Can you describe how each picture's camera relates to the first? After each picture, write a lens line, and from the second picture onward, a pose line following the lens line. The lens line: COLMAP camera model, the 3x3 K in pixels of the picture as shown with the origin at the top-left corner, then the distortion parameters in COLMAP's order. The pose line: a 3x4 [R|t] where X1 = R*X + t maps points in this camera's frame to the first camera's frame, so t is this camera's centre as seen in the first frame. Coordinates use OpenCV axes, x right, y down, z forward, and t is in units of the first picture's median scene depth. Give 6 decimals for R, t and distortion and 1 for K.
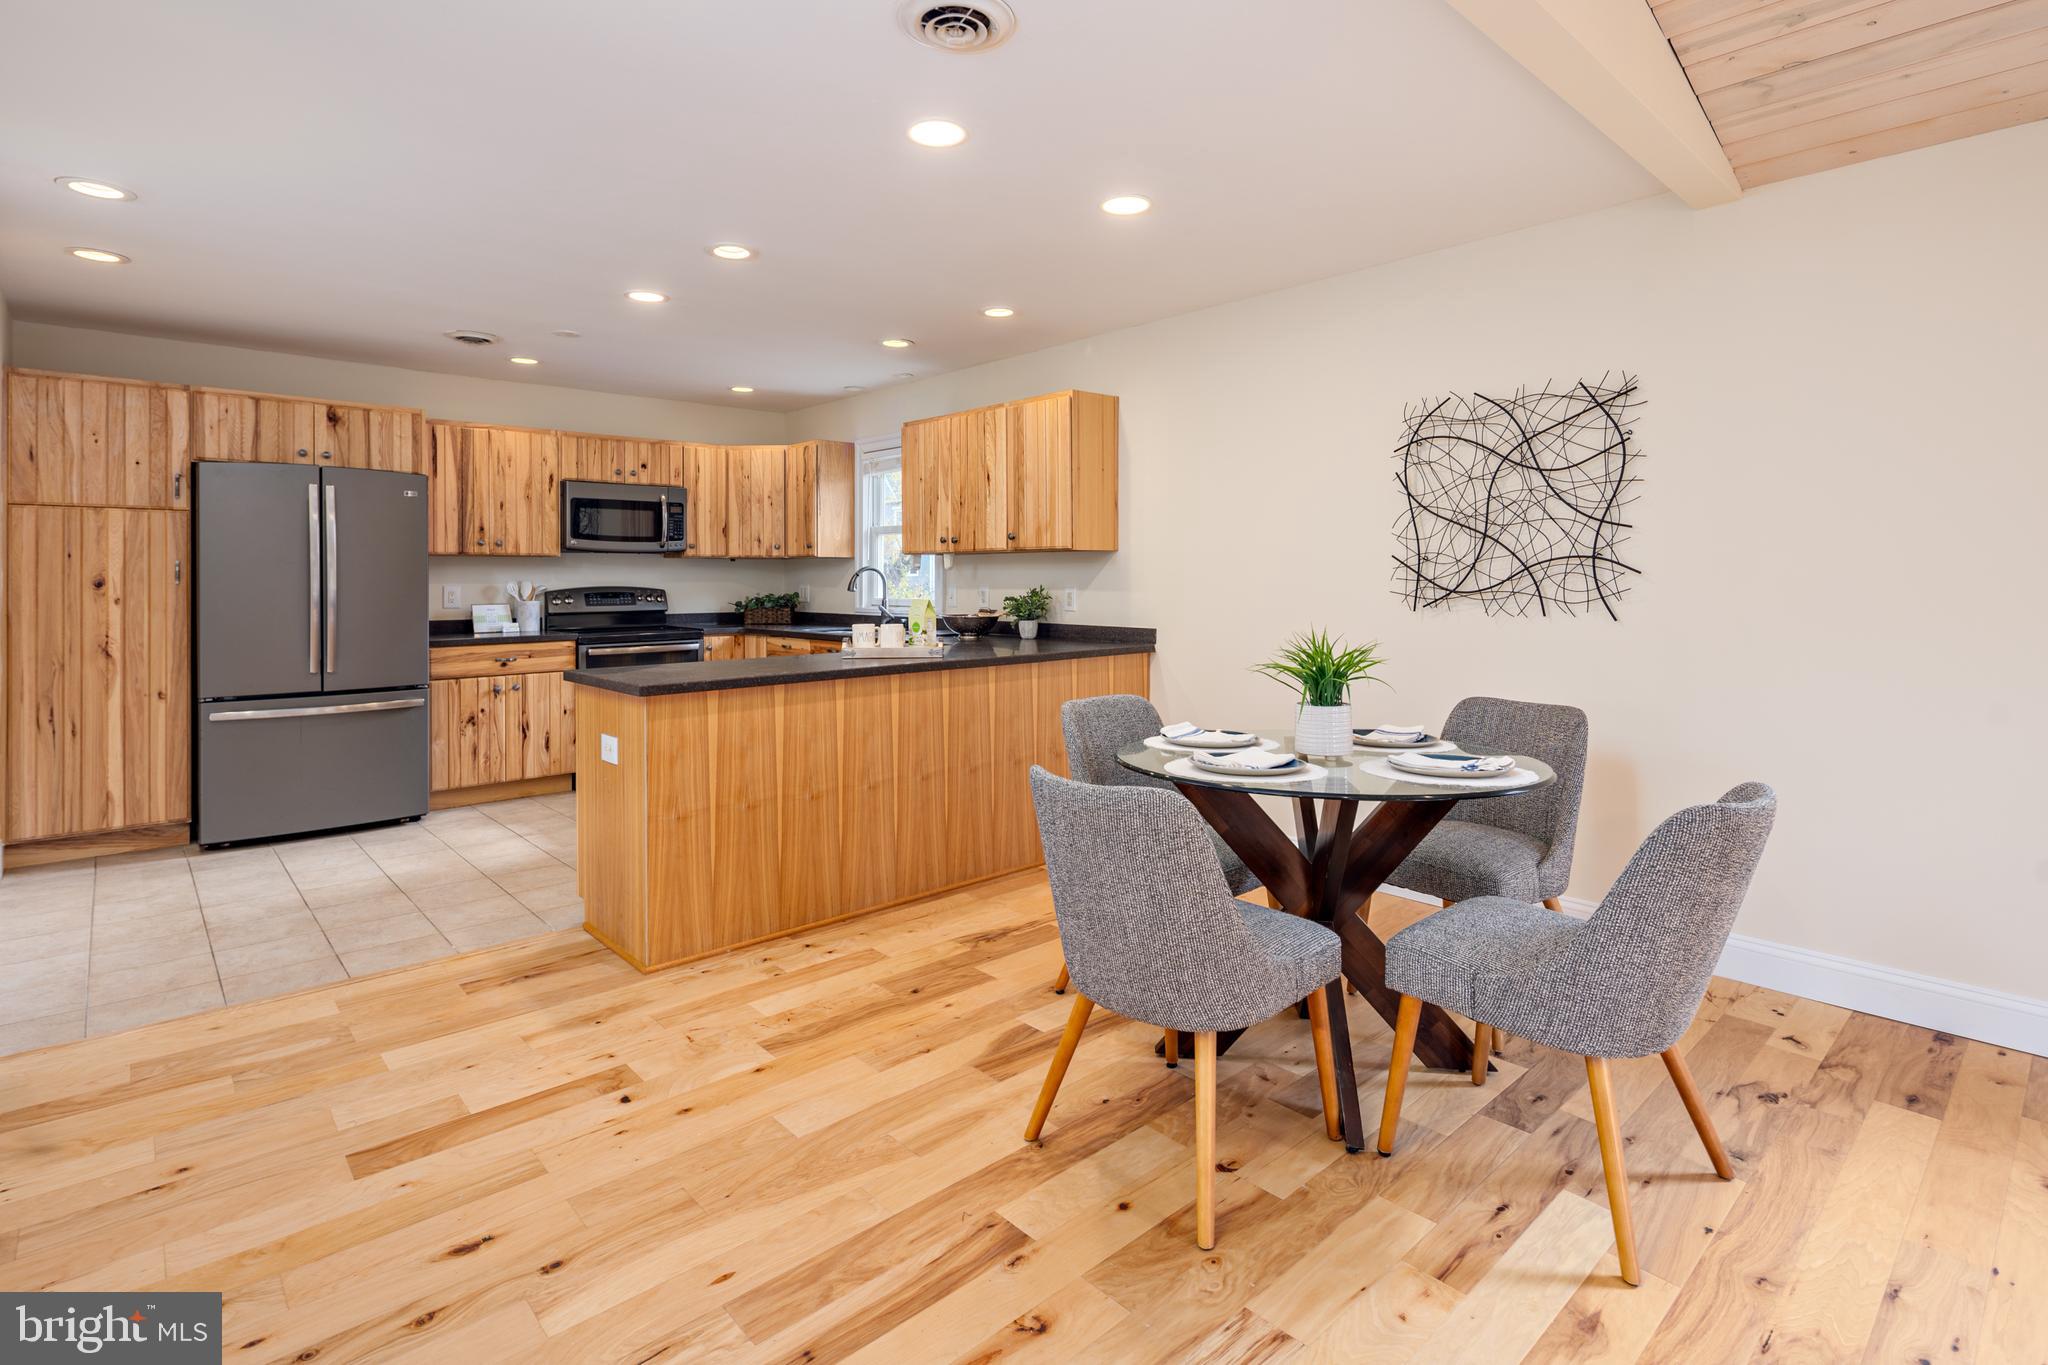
lens RADIAL K [[994.2, 0, 1016.1], [0, 994.2, 580.1], [0, 0, 1]] dist [0.006029, -0.005715]
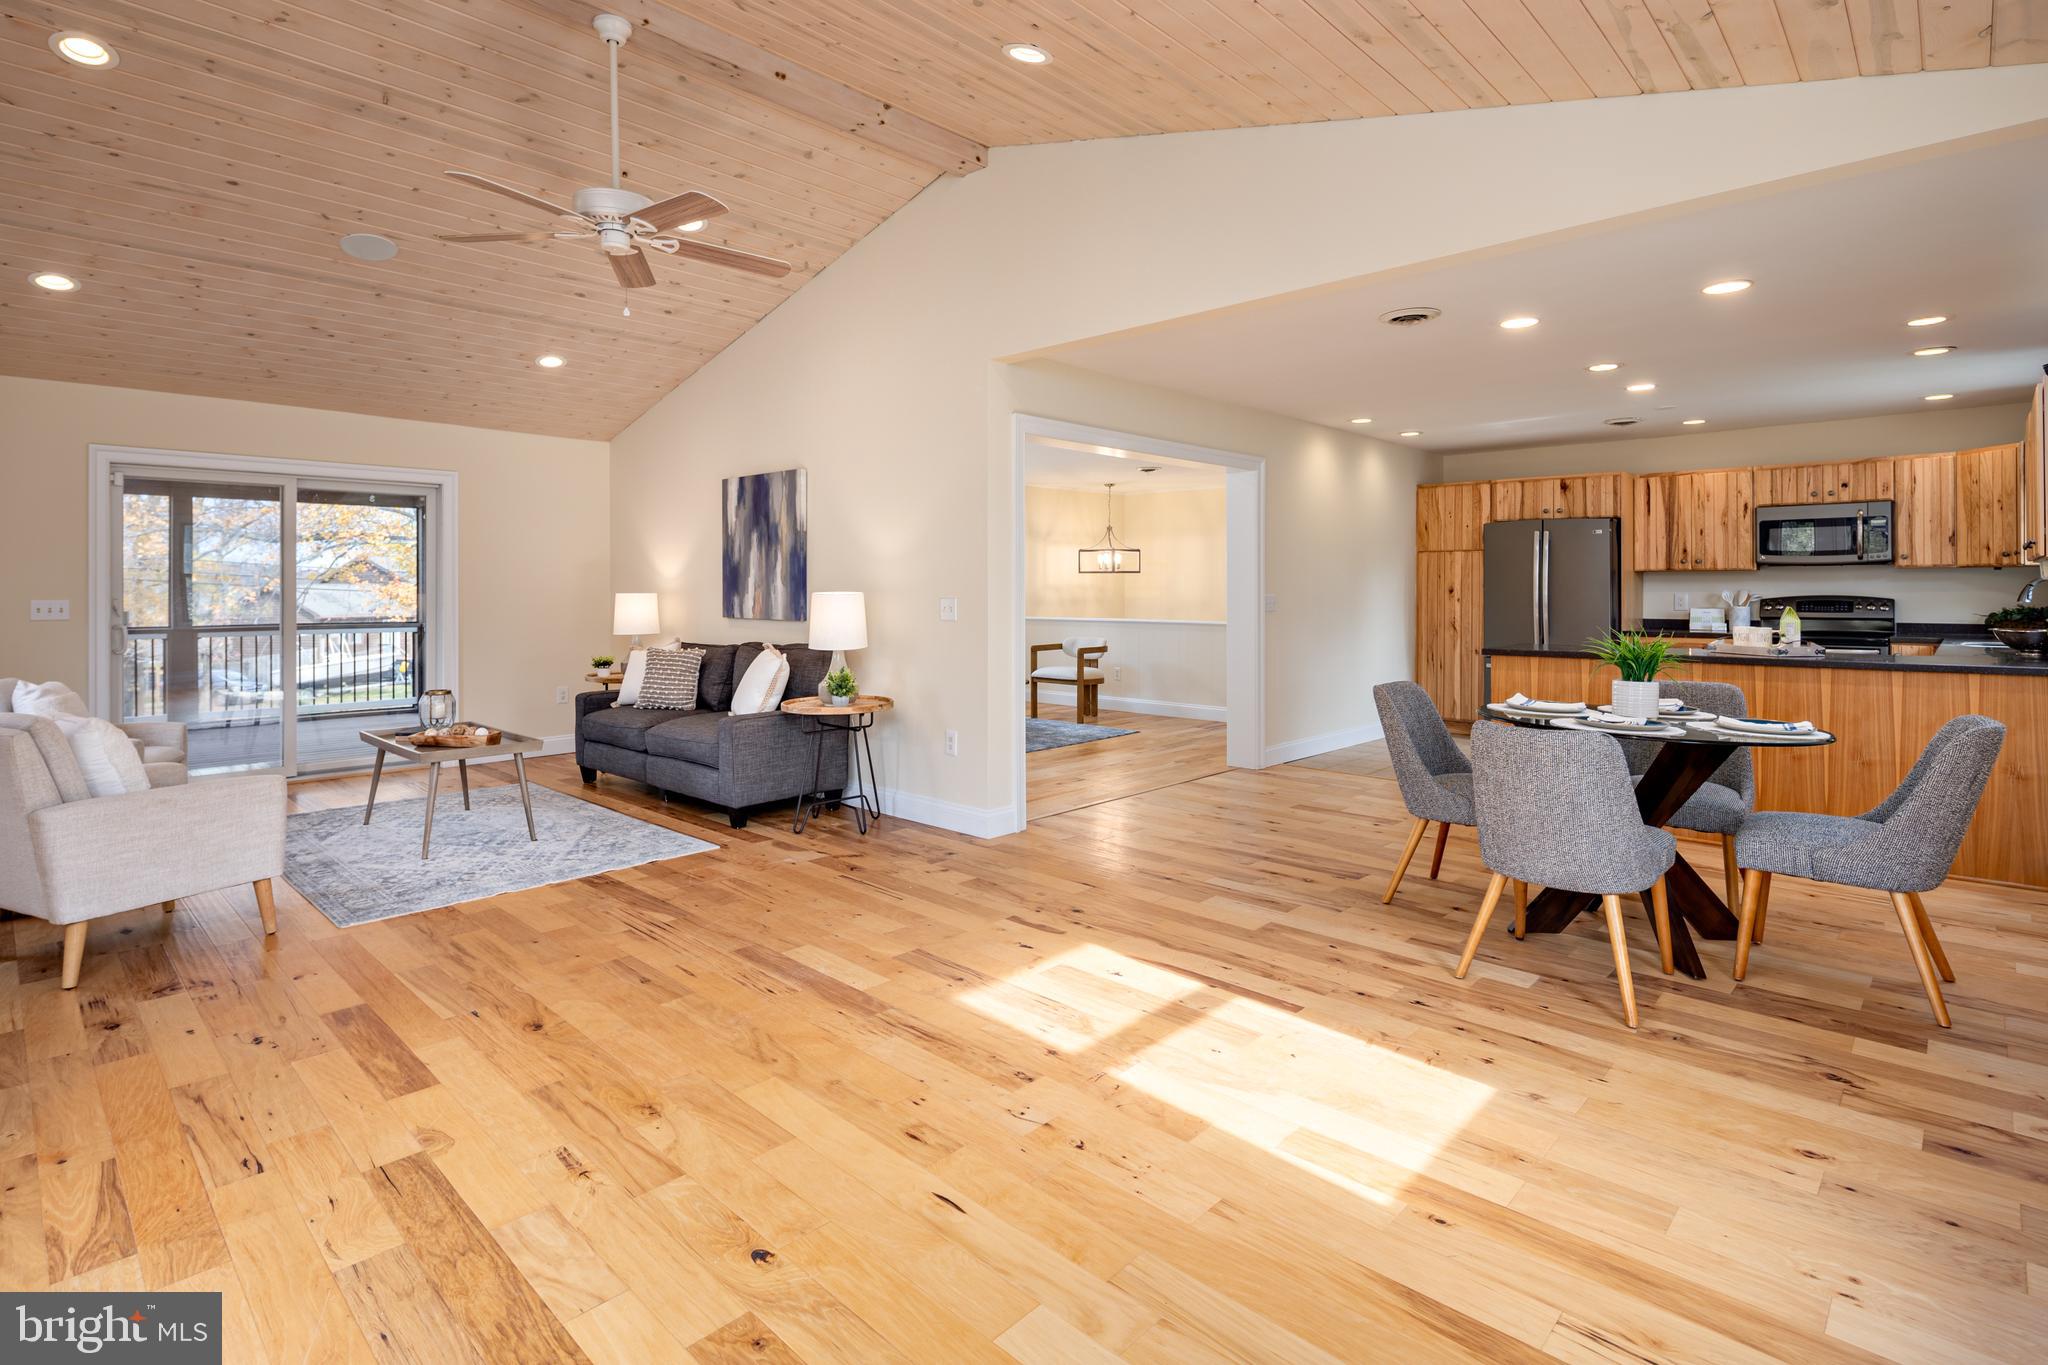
lens RADIAL K [[994.2, 0, 1015.6], [0, 994.2, 591.7], [0, 0, 1]] dist [0.006029, -0.005715]
pose [[0.070447, 0.005032, -0.997503, 0.900207], [-0.001347, 0.999987, 0.004950, -0.002676], [0.997515, 0.000995, 0.070452, 0.023581]]
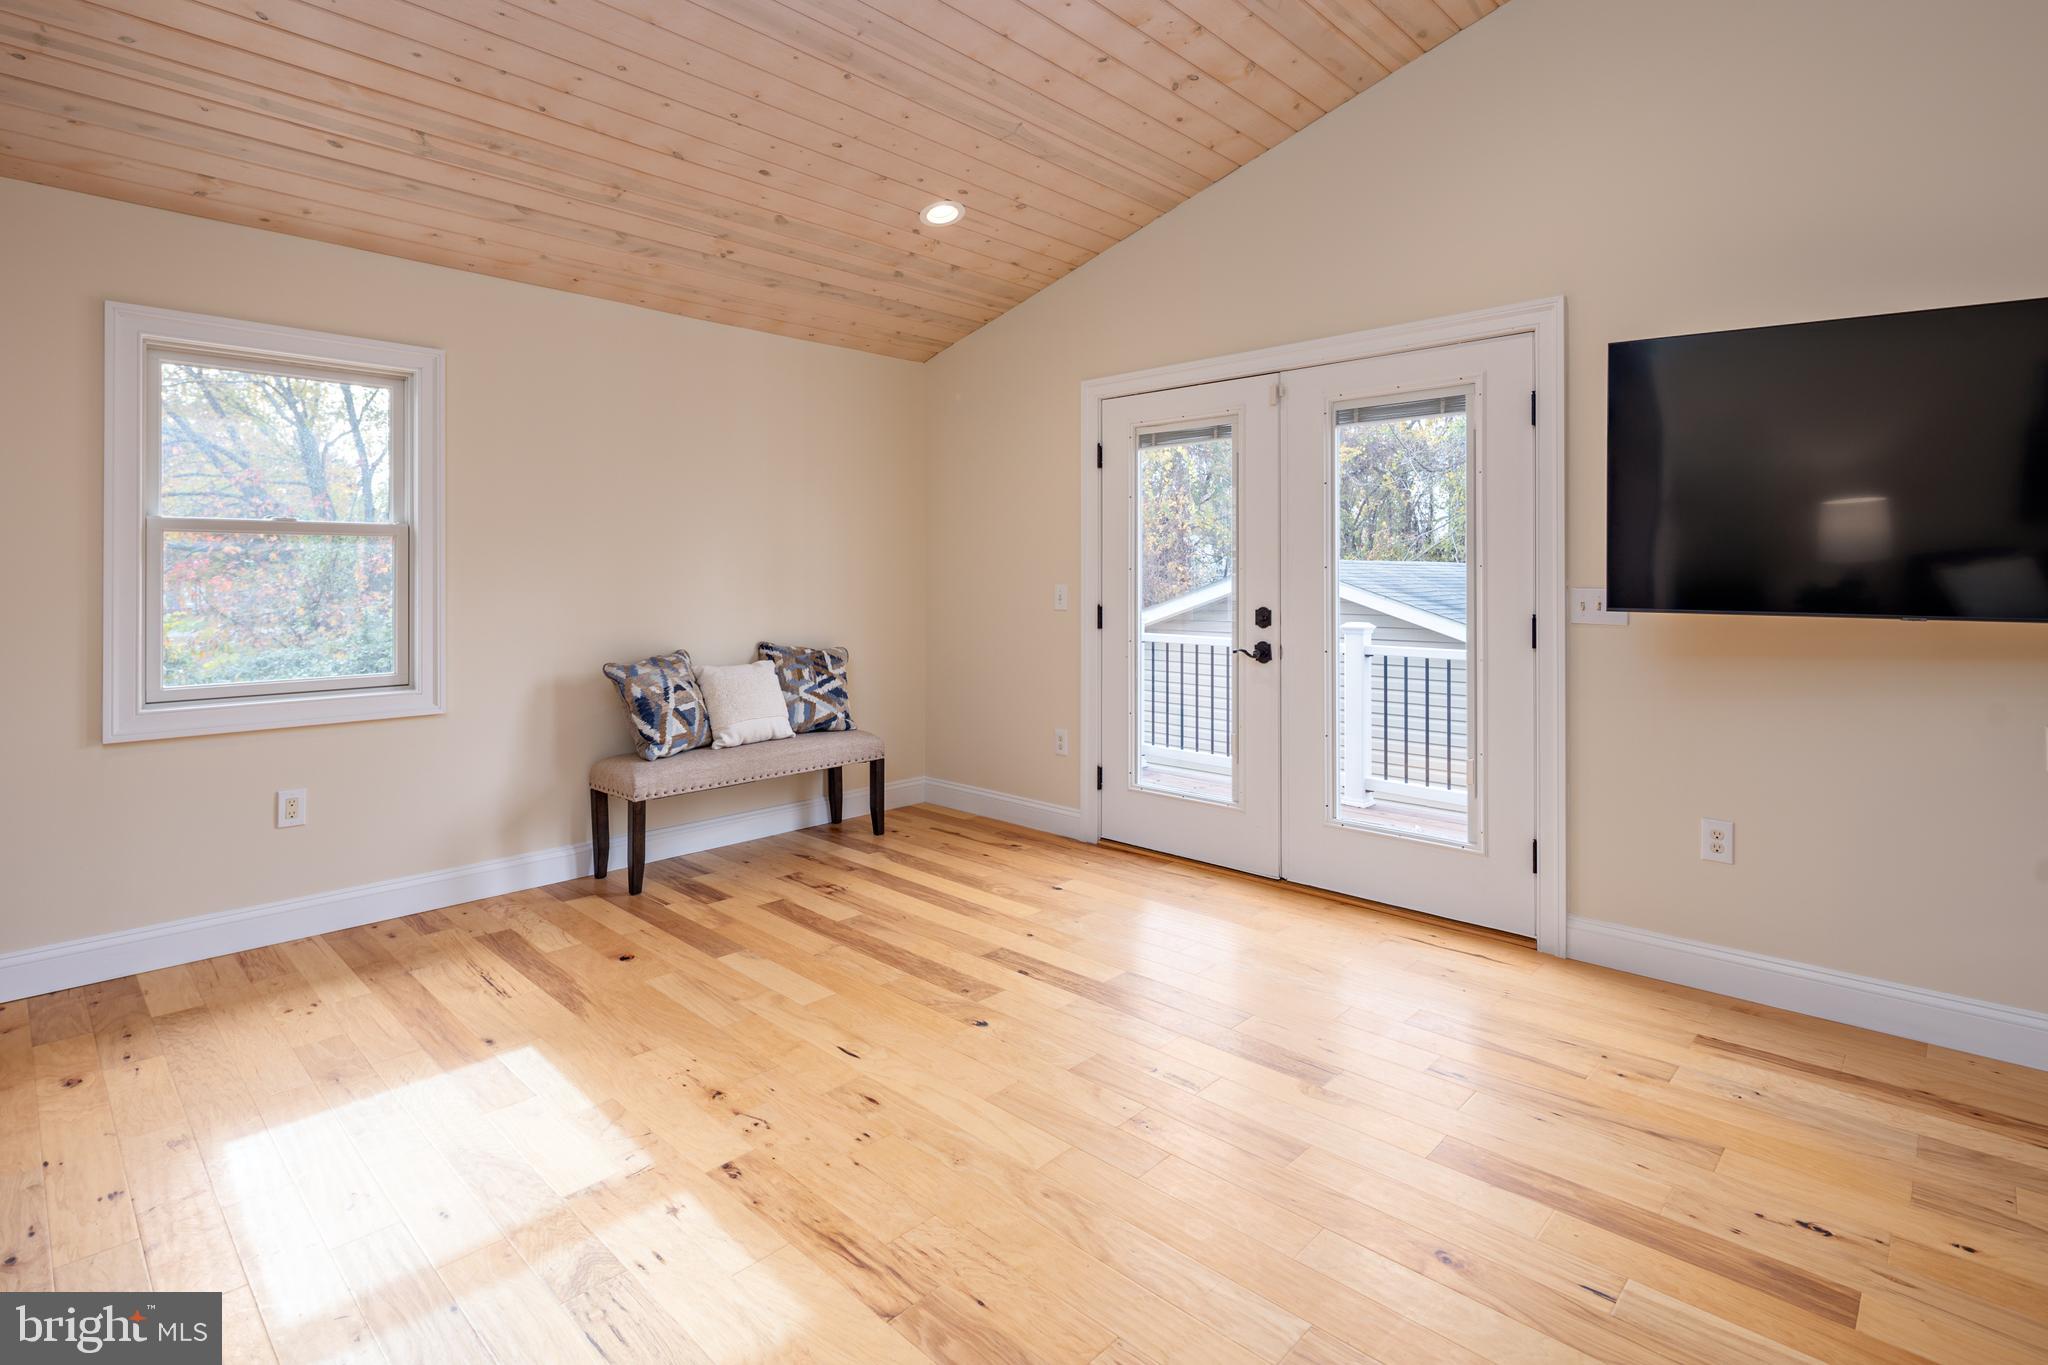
lens RADIAL K [[994.2, 0, 1015.1], [0, 994.2, 571.7], [0, 0, 1]] dist [0.006029, -0.005715]
pose [[-0.068457, 0.004918, 0.997642, -0.108359], [0.004660, 0.999979, -0.004609, -0.000633], [-0.997643, 0.004334, -0.068478, -0.031309]]
